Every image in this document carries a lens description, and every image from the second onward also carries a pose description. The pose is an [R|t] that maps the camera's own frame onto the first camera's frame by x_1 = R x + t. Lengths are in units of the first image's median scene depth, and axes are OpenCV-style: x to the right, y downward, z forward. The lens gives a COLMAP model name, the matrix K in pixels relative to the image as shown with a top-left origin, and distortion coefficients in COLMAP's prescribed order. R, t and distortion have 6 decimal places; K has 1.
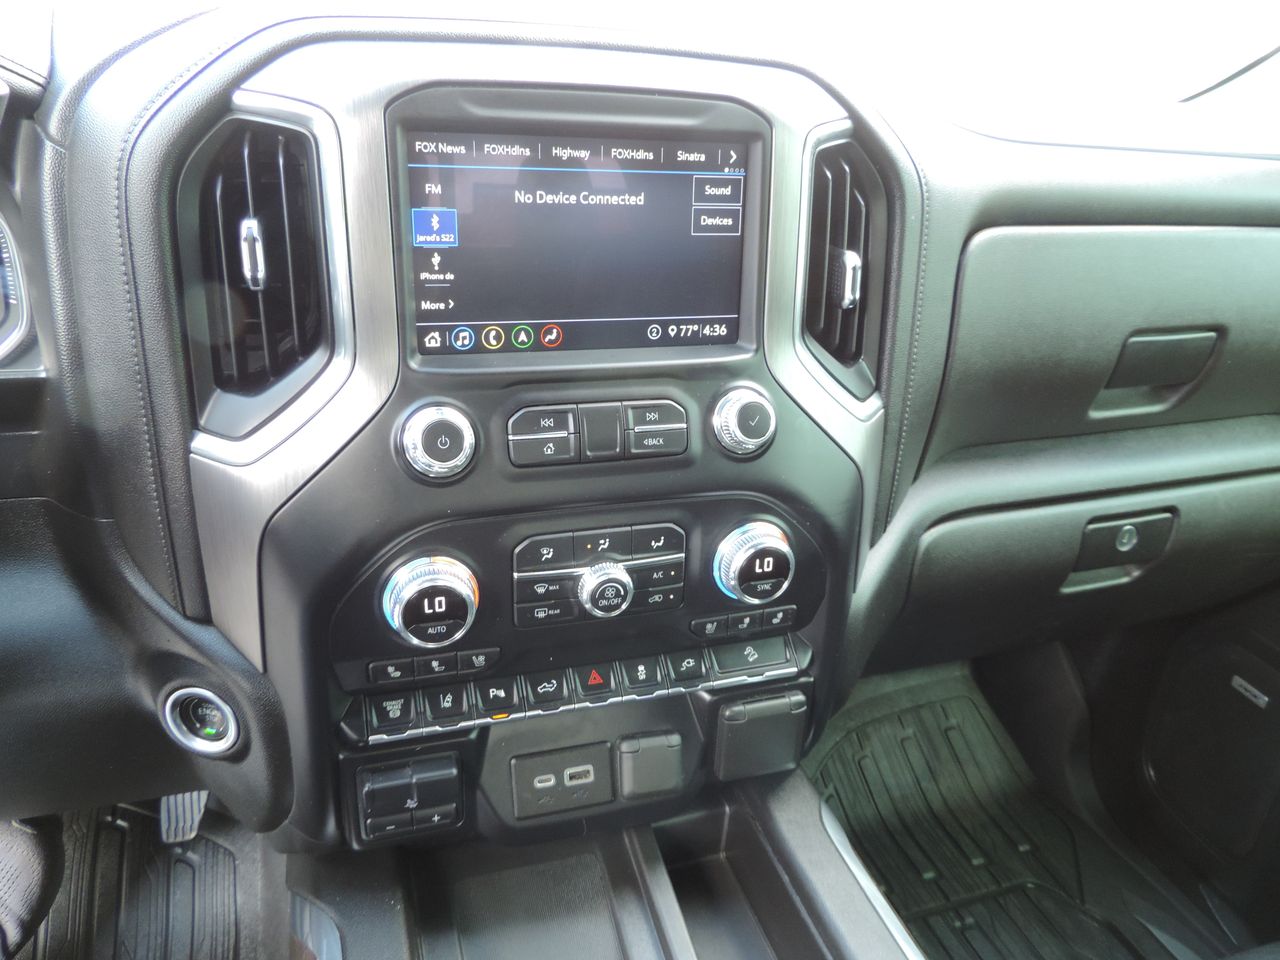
lens RADIAL K [[908.9, 0, 637.3], [0, 908.9, 474.2], [0, 0, 1]] dist [0.003026, 0.008638]
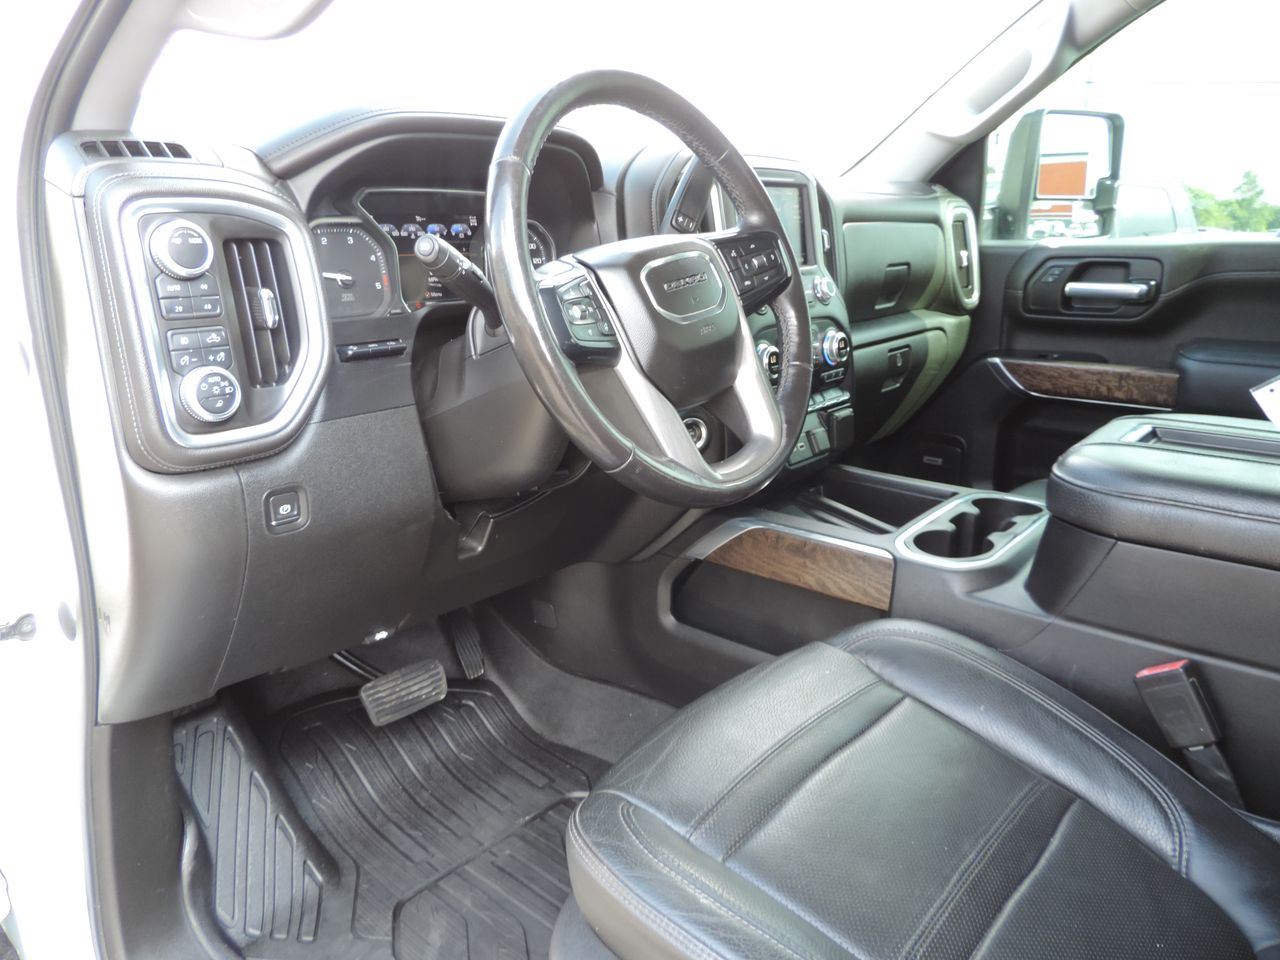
lens RADIAL K [[920.4, 0, 637.0], [0, 920.4, 469.4], [0, 0, 1]] dist [-0.005592, 0.004744]
pose [[0.865112, -0.191542, 0.463565, -1.460407], [0.261365, 0.960970, -0.090697, 0.474799], [-0.428099, 0.199623, 0.881409, -0.878163]]
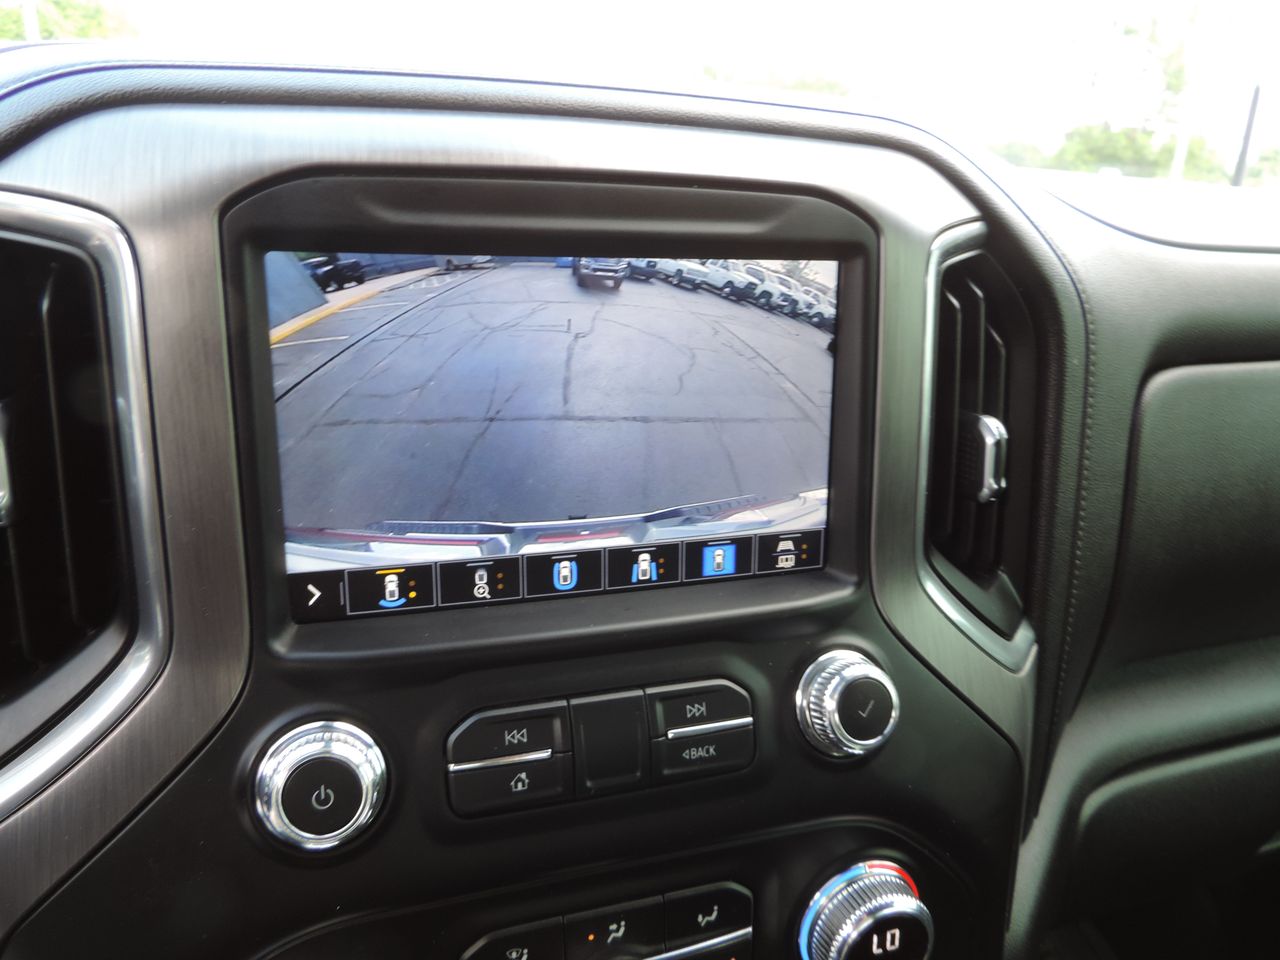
lens RADIAL K [[878.0, 0, 623.2], [0, 878.0, 467.1], [0, 0, 1]] dist [0.095670, -0.116920]
pose [[0.999768, -0.016957, -0.013279, -0.017109], [0.015301, 0.993113, -0.116159, -0.128239], [0.015157, 0.115929, 0.993142, 0.341103]]
